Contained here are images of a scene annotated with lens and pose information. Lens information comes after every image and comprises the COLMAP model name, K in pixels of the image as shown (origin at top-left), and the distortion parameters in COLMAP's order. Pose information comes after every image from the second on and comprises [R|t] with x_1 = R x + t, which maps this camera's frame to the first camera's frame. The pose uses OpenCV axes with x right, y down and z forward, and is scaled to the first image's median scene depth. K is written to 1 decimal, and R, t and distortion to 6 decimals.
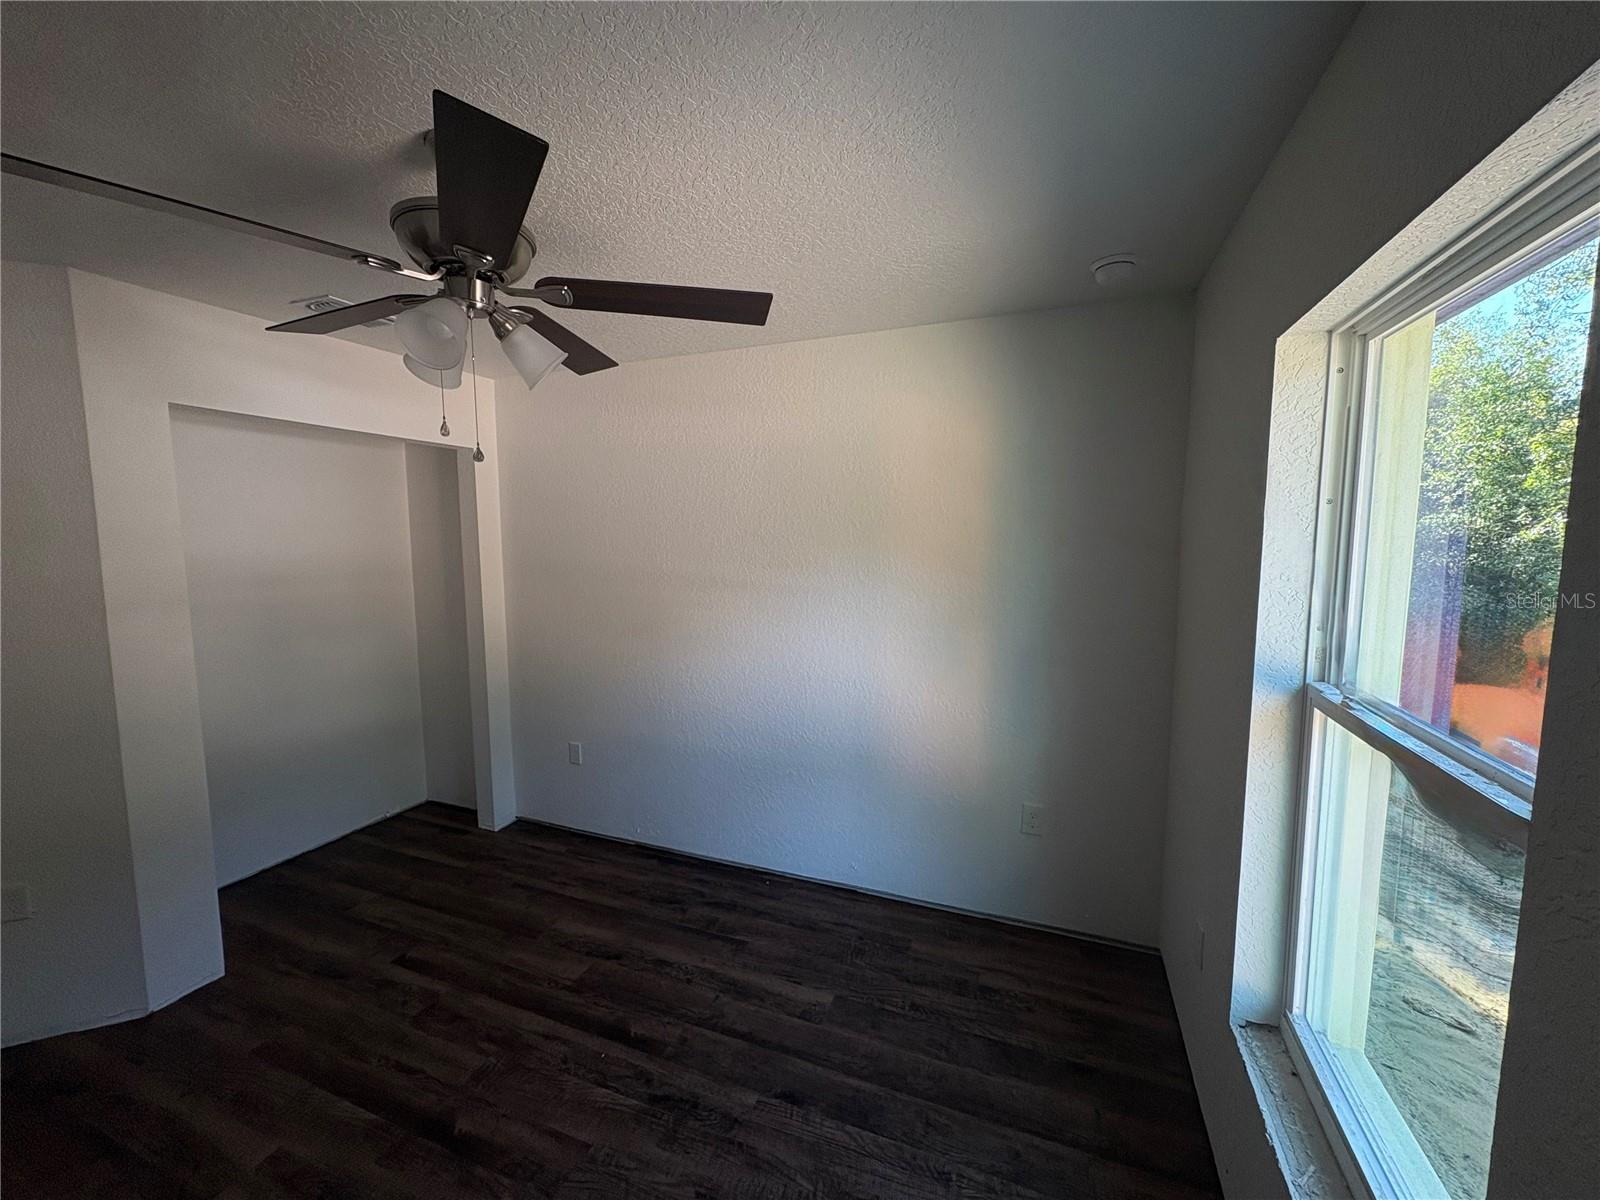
lens RADIAL K [[635.0, 0, 800.0], [0, 635.0, 600.0], [0, 0, 1]] dist [0.000851, 0.000177]
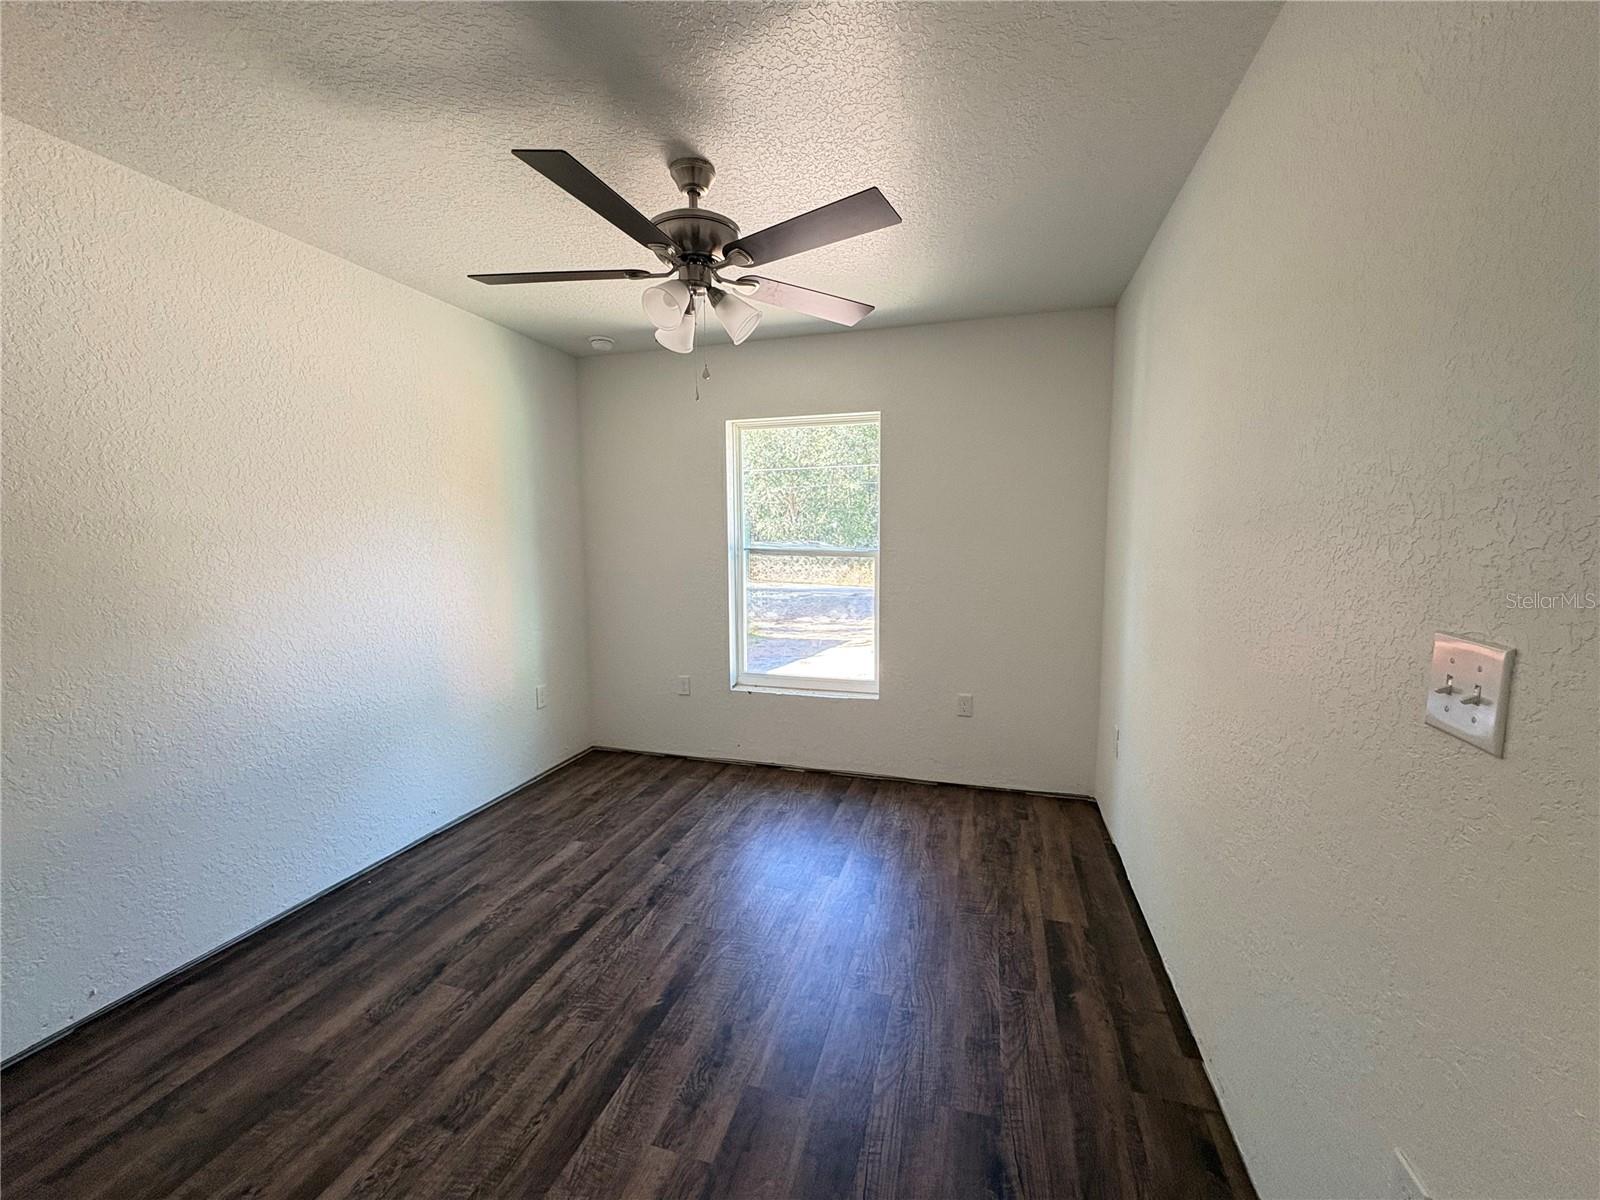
lens RADIAL K [[635.0, 0, 800.0], [0, 635.0, 600.0], [0, 0, 1]] dist [0.000851, 0.000177]
pose [[-0.089226, -0.095378, 0.991434, -1.265972], [0.106123, 0.988828, 0.104678, 0.055459], [-0.990342, 0.114554, -0.078107, 0.618725]]
